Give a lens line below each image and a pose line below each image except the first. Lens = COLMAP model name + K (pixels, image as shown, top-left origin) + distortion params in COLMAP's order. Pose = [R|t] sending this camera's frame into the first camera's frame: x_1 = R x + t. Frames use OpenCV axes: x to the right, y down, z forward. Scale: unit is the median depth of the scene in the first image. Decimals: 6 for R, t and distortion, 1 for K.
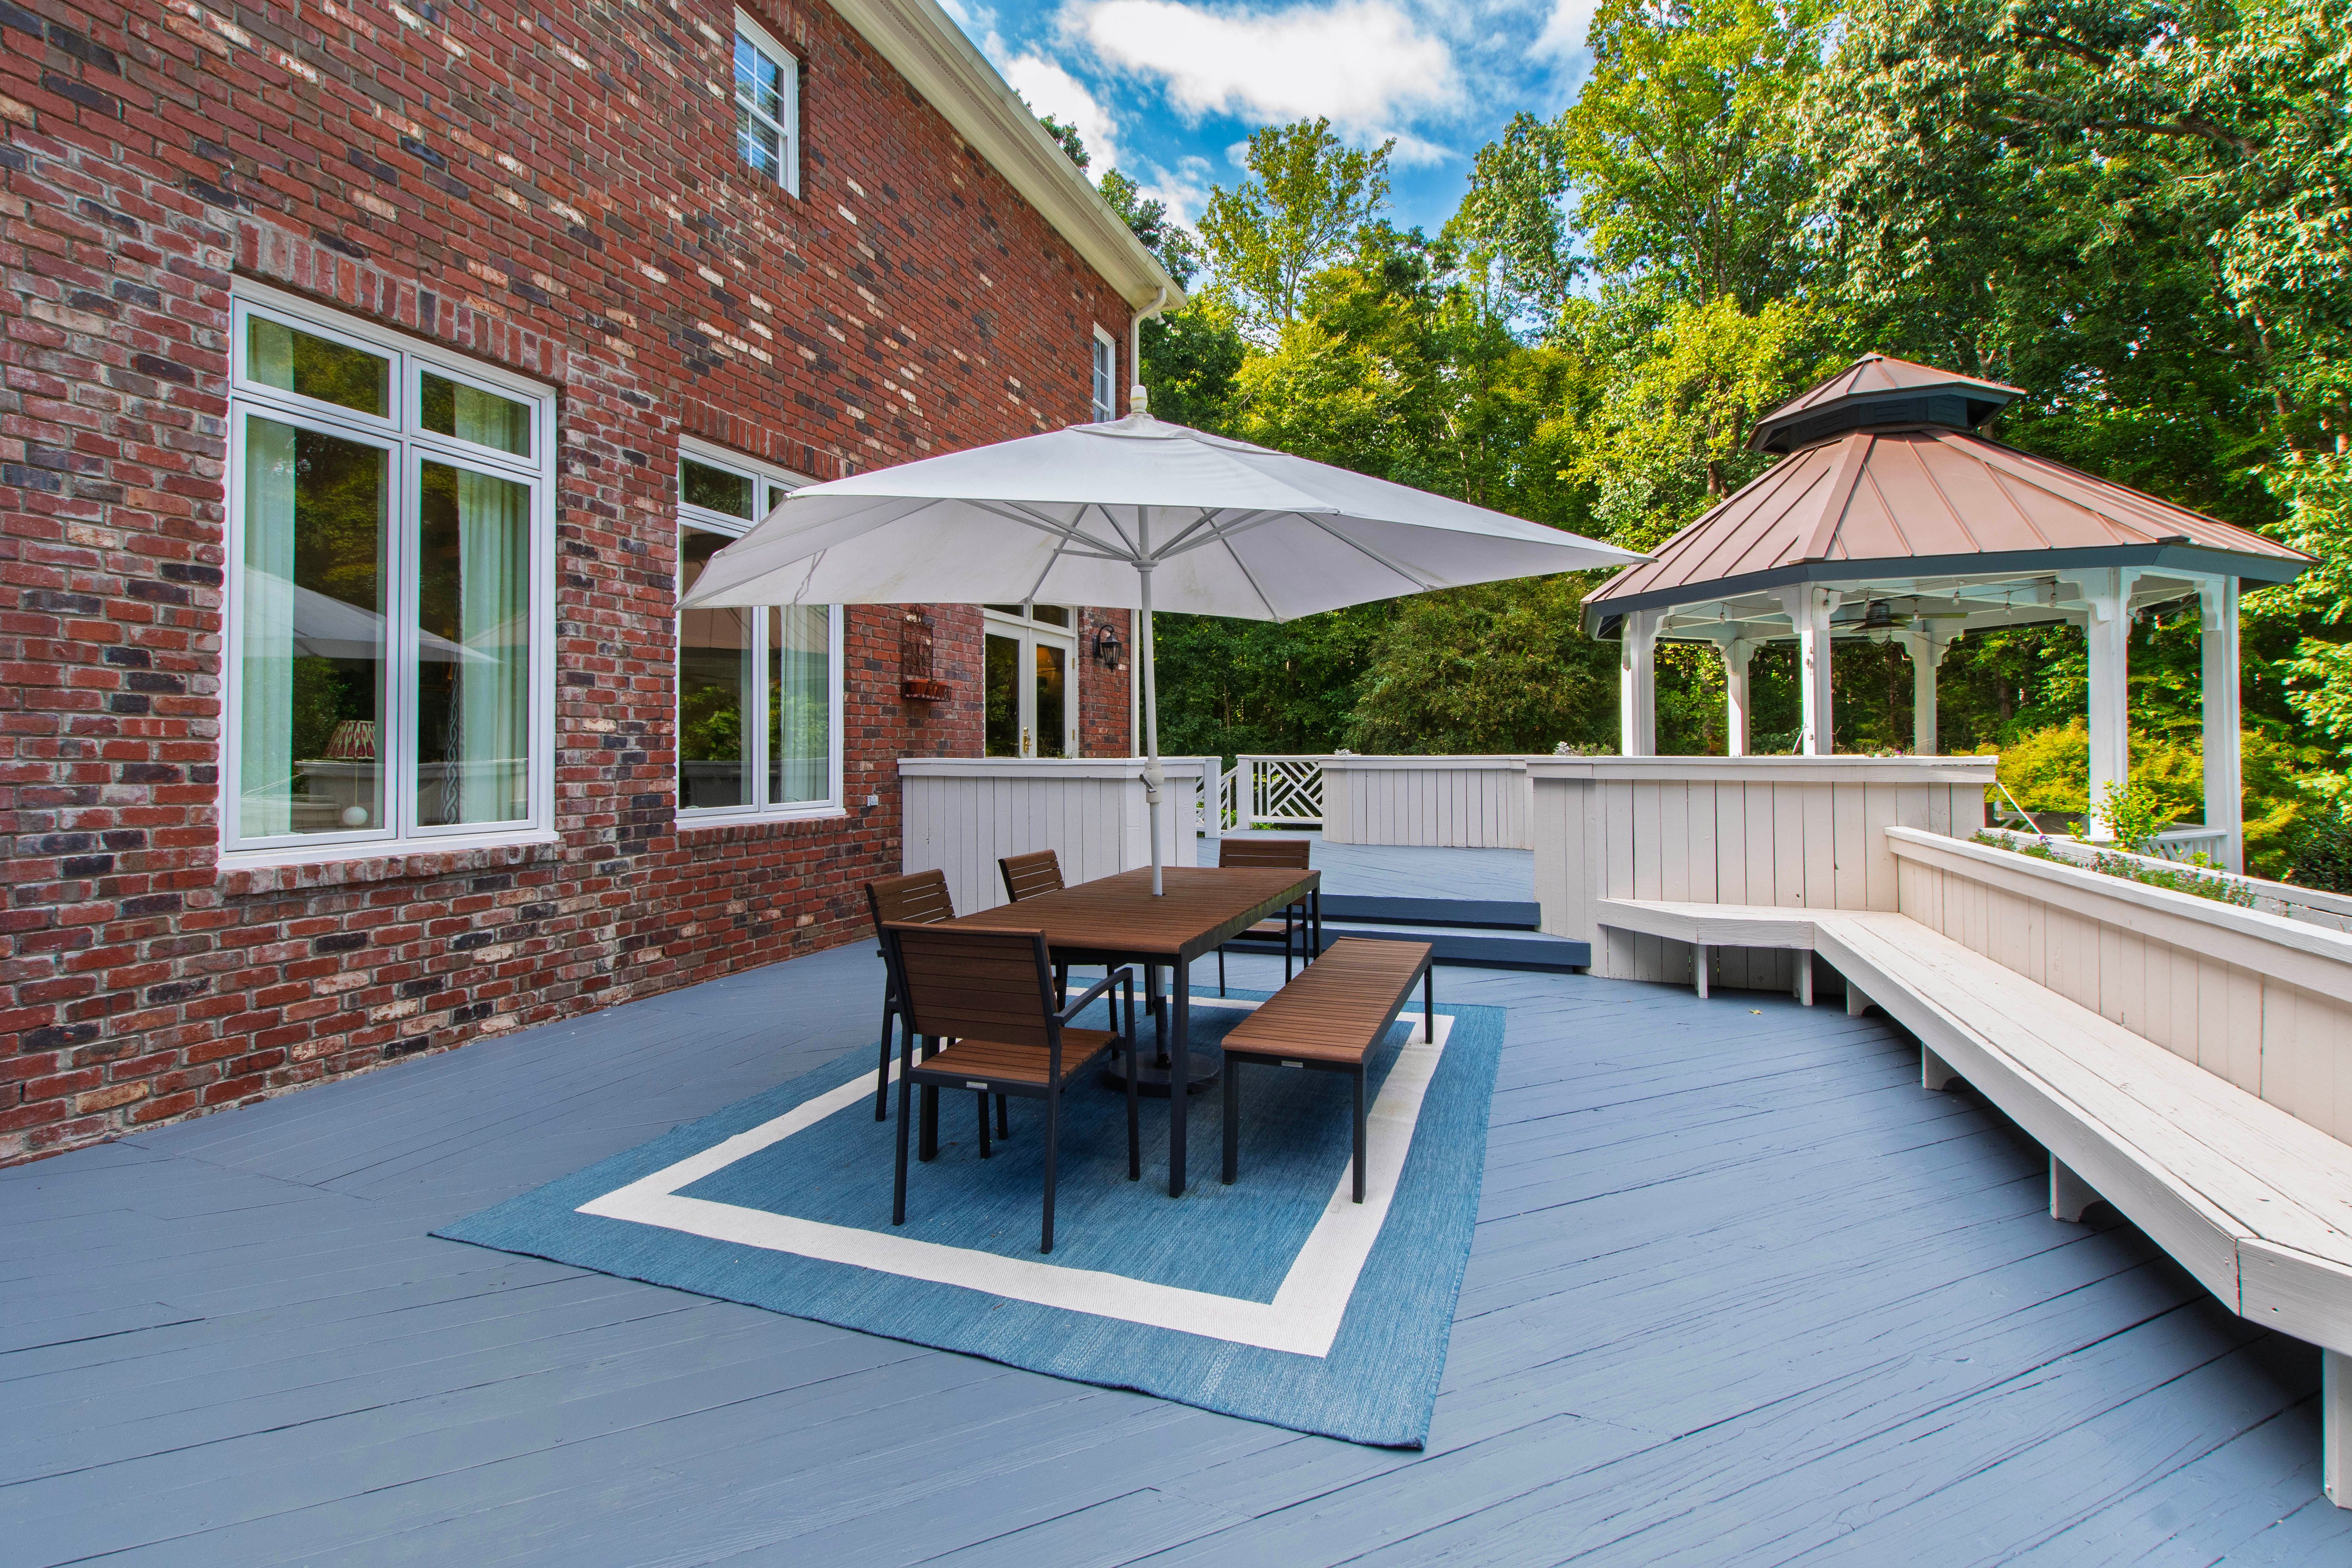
lens RADIAL K [[1035.8, 0, 1166.5], [0, 1035.8, 744.1], [0, 0, 1]] dist [0.001437, -0.001592]
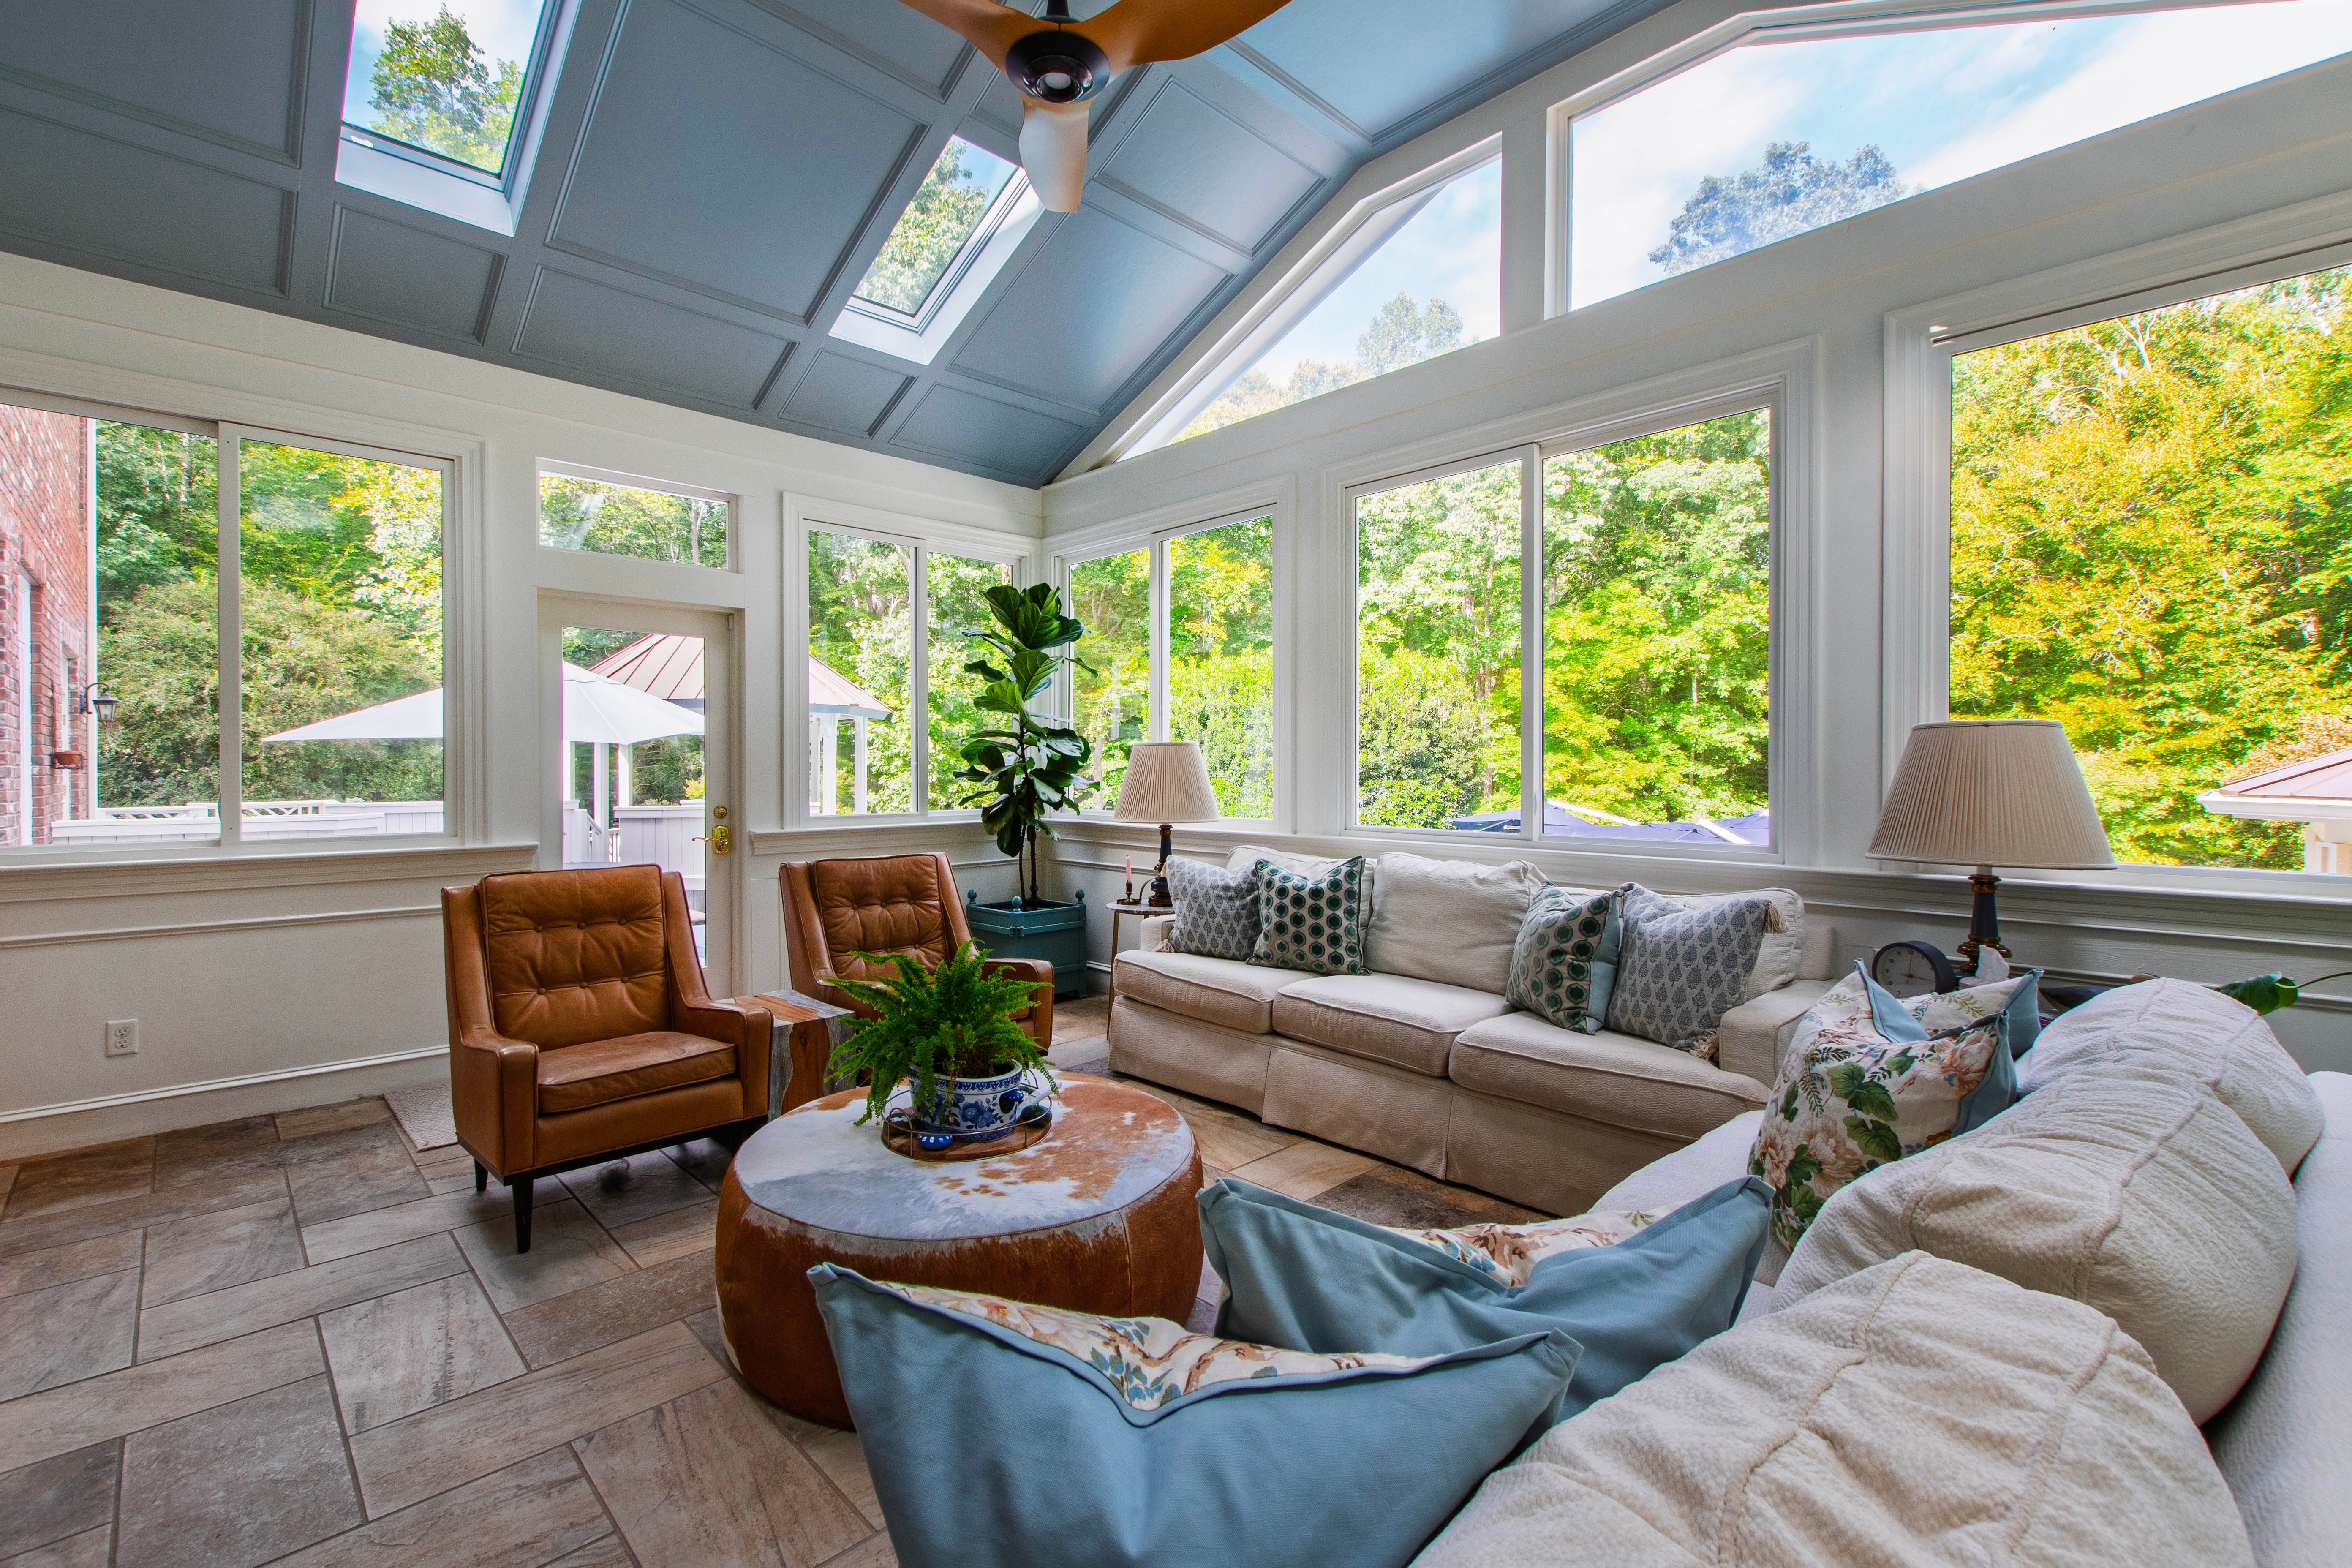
lens RADIAL K [[1011.2, 0, 1160.5], [0, 1011.2, 778.7], [0, 0, 1]] dist [-0.001271, -0.000504]
pose [[0.420111, -0.007793, 0.907439, -0.192719], [-0.007841, 0.999895, 0.012216, -0.015927], [-0.907439, -0.012247, 0.420006, -0.140556]]
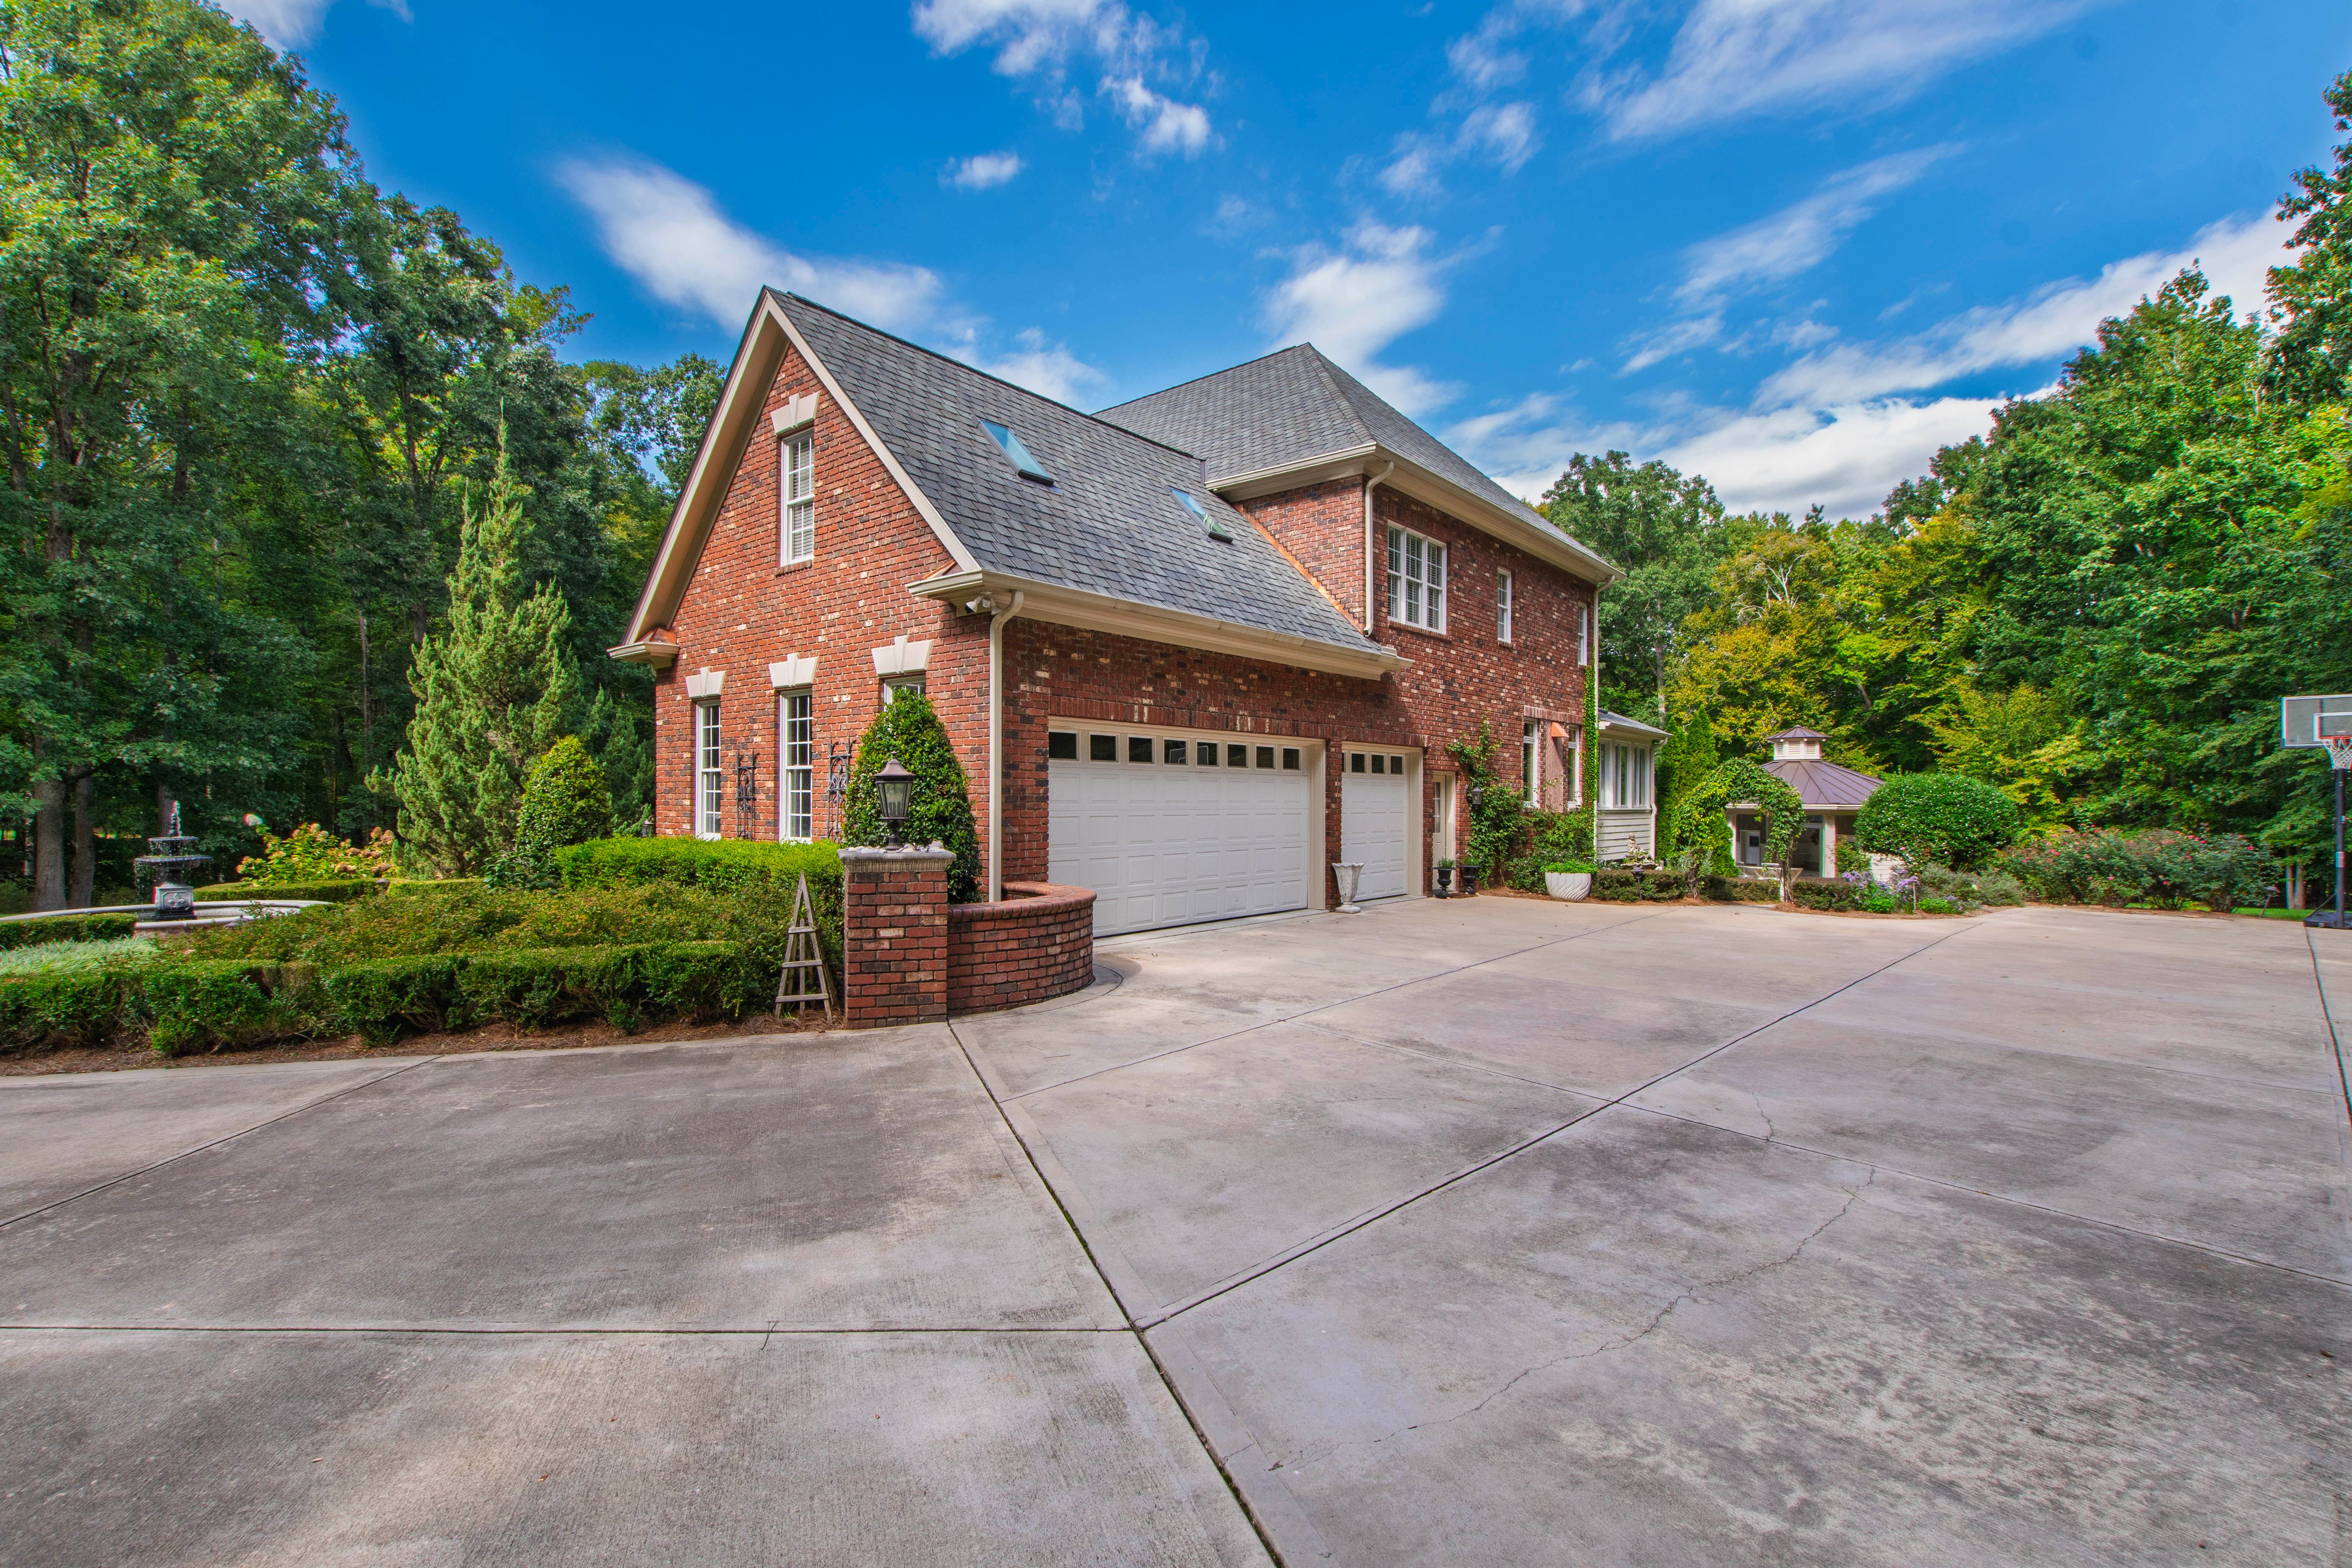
lens RADIAL K [[1004.9, 0, 1172.0], [0, 1004.9, 799.1], [0, 0, 1]] dist [0.000483, -0.000022]
pose [[0.326952, 0.005911, 0.945022, -1.065633], [-0.011296, 0.999933, -0.002346, -0.006844], [-0.944973, -0.009908, 0.326997, -0.121162]]
